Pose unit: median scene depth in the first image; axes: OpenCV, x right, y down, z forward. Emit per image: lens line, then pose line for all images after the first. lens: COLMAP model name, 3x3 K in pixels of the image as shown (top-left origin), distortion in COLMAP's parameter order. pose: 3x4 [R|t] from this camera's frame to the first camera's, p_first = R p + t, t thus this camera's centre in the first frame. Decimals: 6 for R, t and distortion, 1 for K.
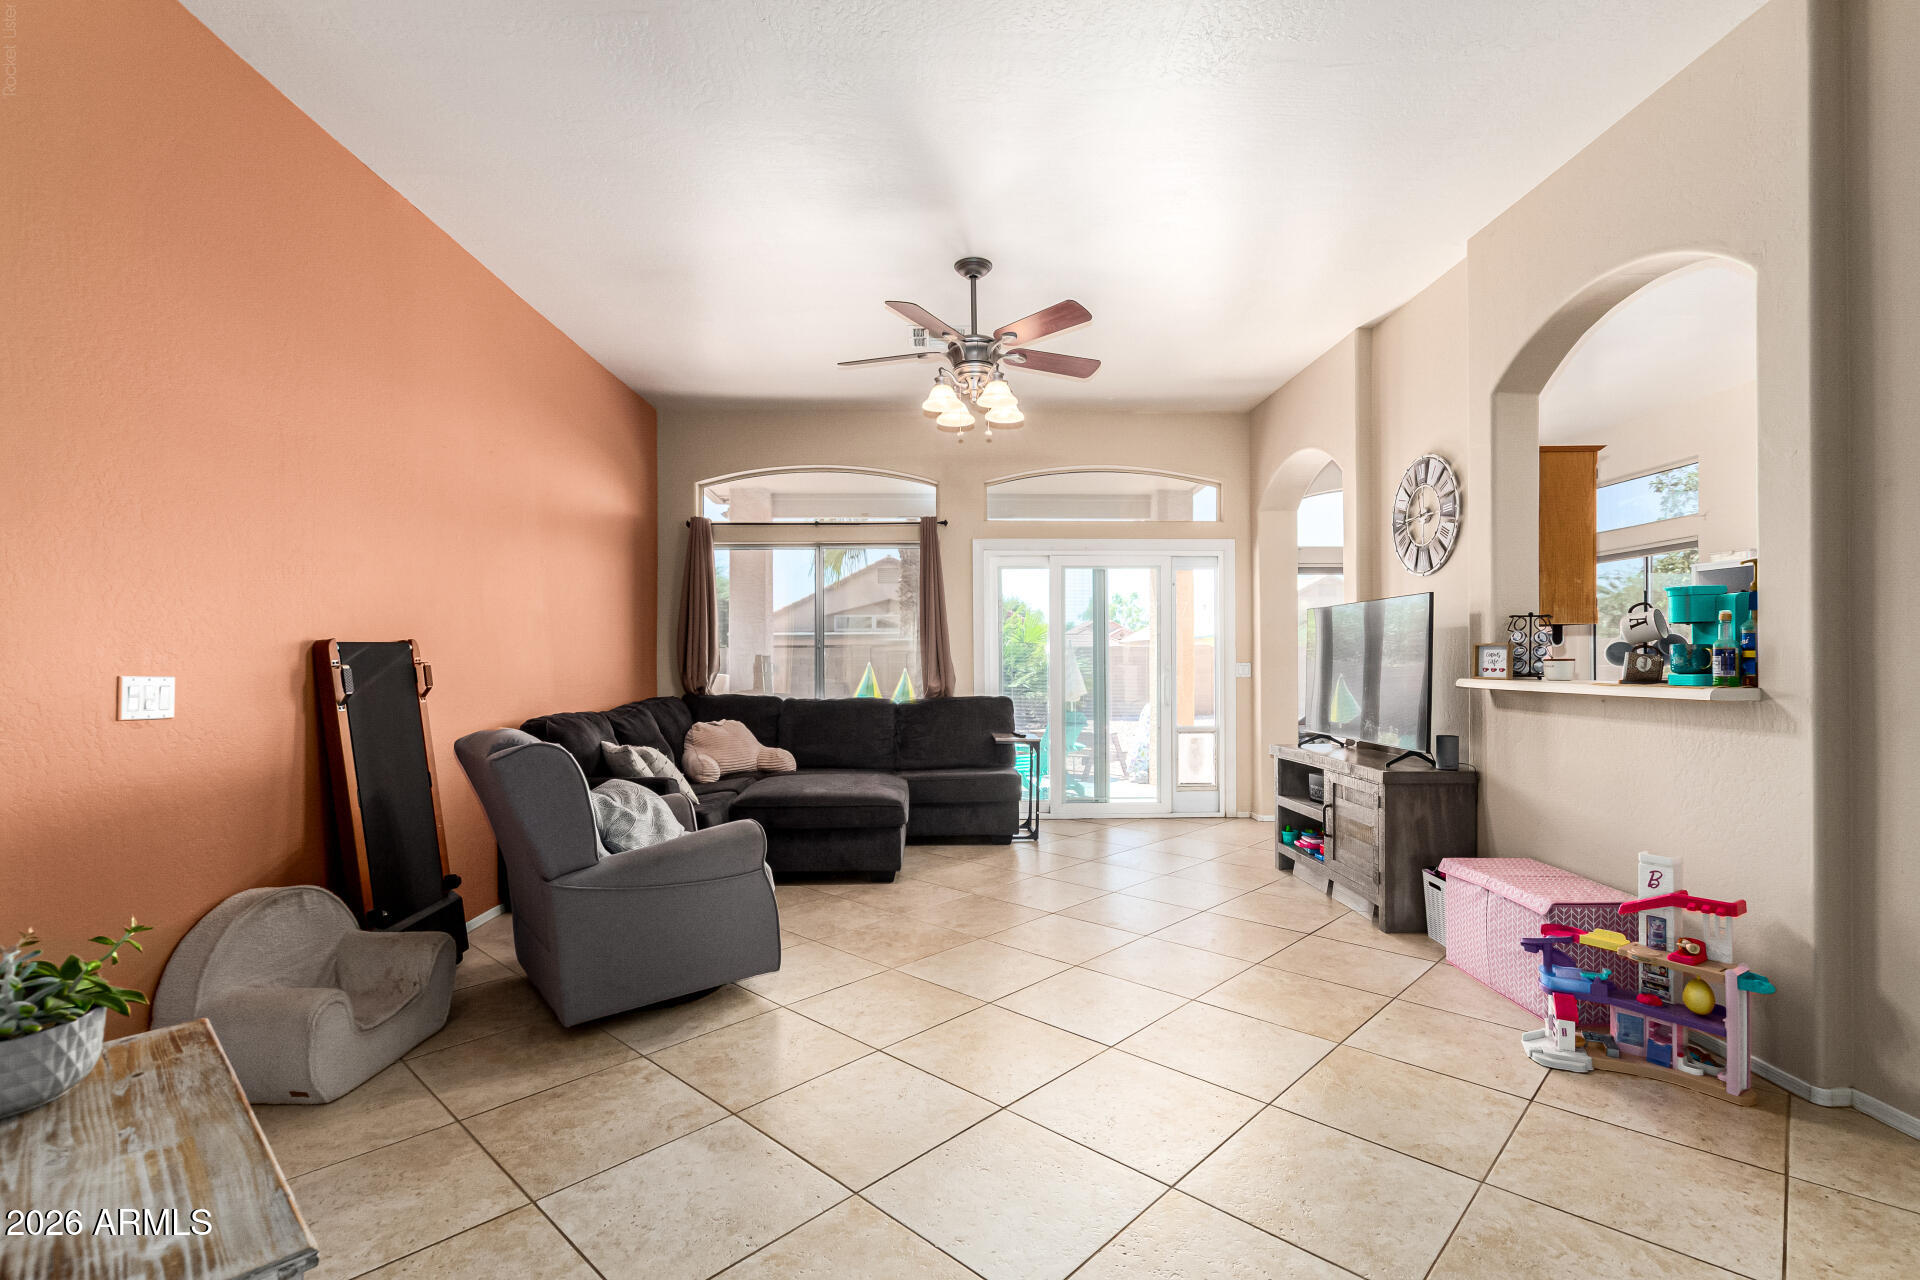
lens RADIAL K [[869.2, 0, 958.6], [0, 869.2, 649.9], [0, 0, 1]] dist [0.006590, -0.002509]
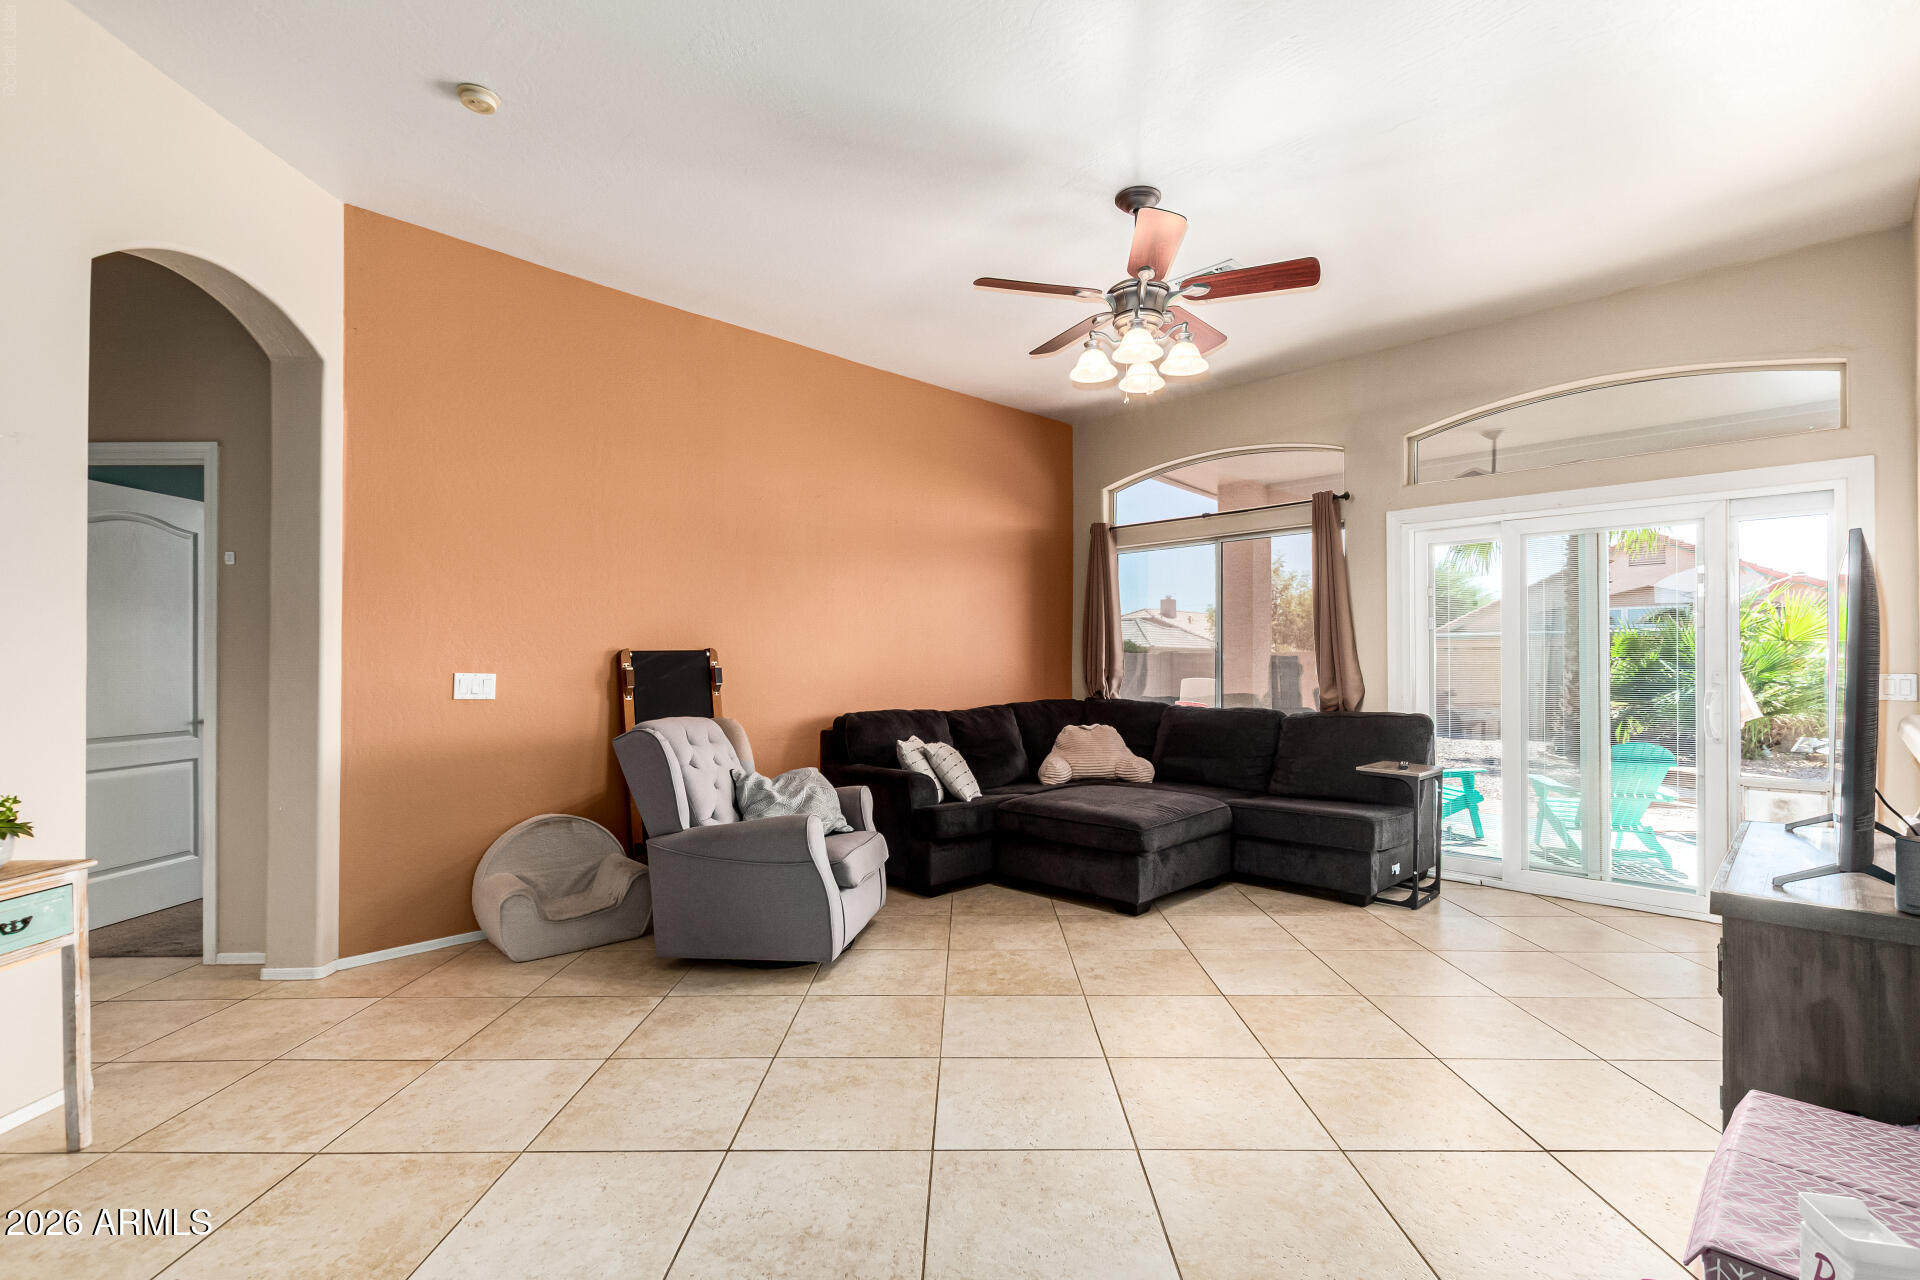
lens RADIAL K [[869.2, 0, 979.8], [0, 869.2, 649.9], [0, 0, 1]] dist [0.006590, -0.002509]
pose [[0.697206, -0.006267, -0.716844, 0.493899], [0.004246, 0.999980, -0.004613, -0.001085], [0.716859, 0.000172, 0.697219, 0.295377]]
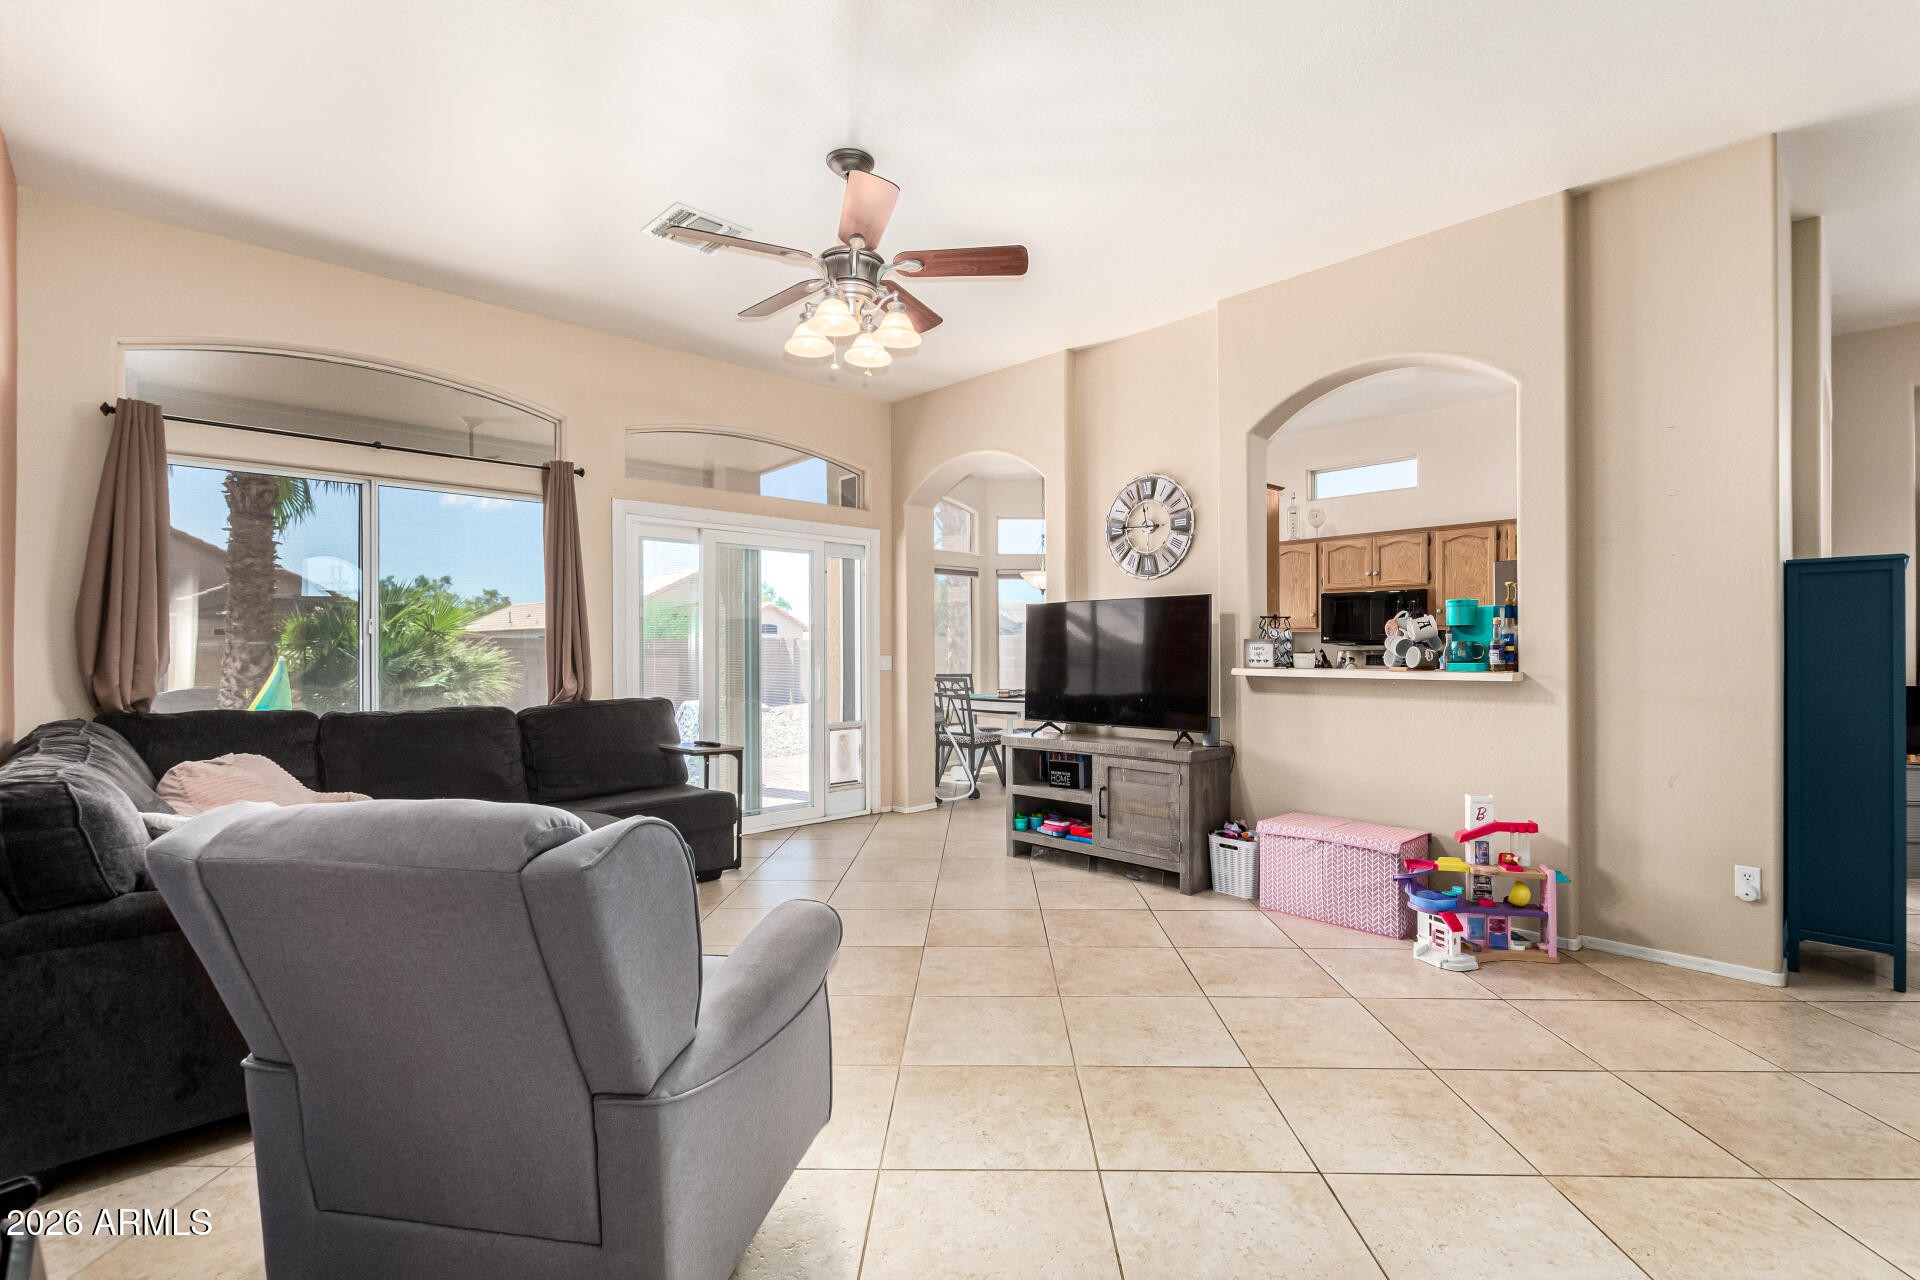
lens RADIAL K [[869.2, 0, 962.1], [0, 869.2, 643.1], [0, 0, 1]] dist [0.006590, -0.002509]
pose [[0.737679, 0.009206, 0.675089, -0.430921], [-0.008396, 0.999955, -0.004462, 0.006005], [-0.675099, -0.002376, 0.737723, 0.328419]]
